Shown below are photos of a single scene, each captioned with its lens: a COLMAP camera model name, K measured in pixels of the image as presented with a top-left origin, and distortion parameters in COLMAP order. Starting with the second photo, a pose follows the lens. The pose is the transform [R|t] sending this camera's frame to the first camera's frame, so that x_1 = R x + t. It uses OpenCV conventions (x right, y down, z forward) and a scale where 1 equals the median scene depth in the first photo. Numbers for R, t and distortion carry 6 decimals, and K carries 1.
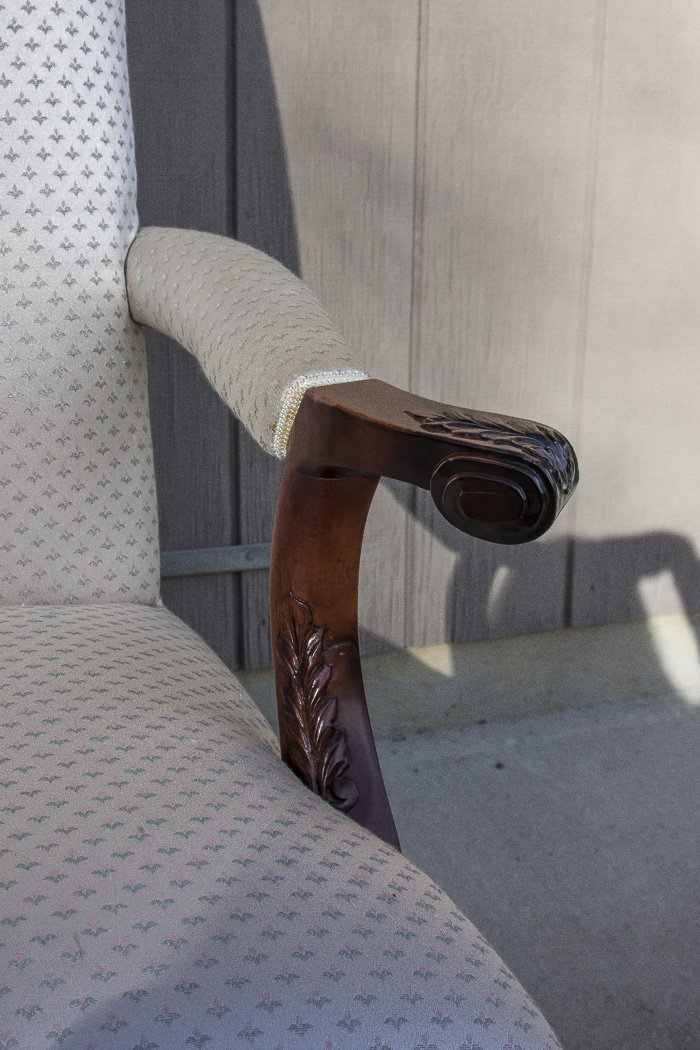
lens RADIAL K [[1370.2, 0, 350.0], [0, 1370.2, 525.0], [0, 0, 1]] dist [-0.118146, -0.001285]
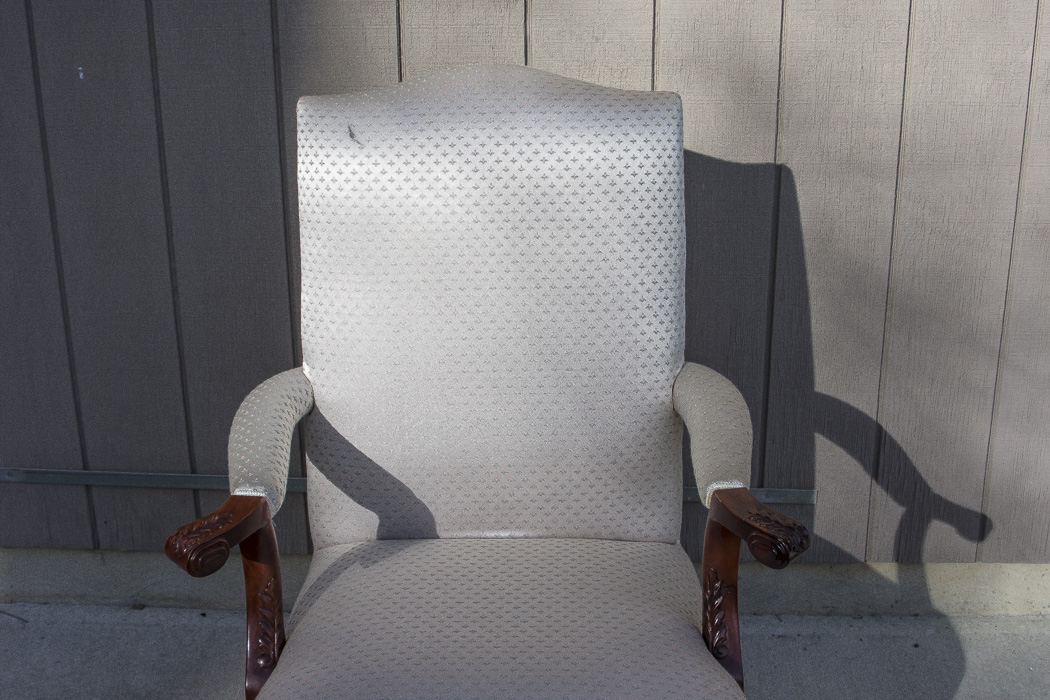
lens RADIAL K [[1354.9, 0, 522.1], [0, 1354.9, 373.7], [0, 0, 1]] dist [-0.172741, 0.013537]
pose [[0.927097, 0.109193, -0.358565, 0.348499], [-0.099384, 0.993998, 0.045734, -0.269509], [0.361407, -0.006764, 0.932384, -0.984813]]
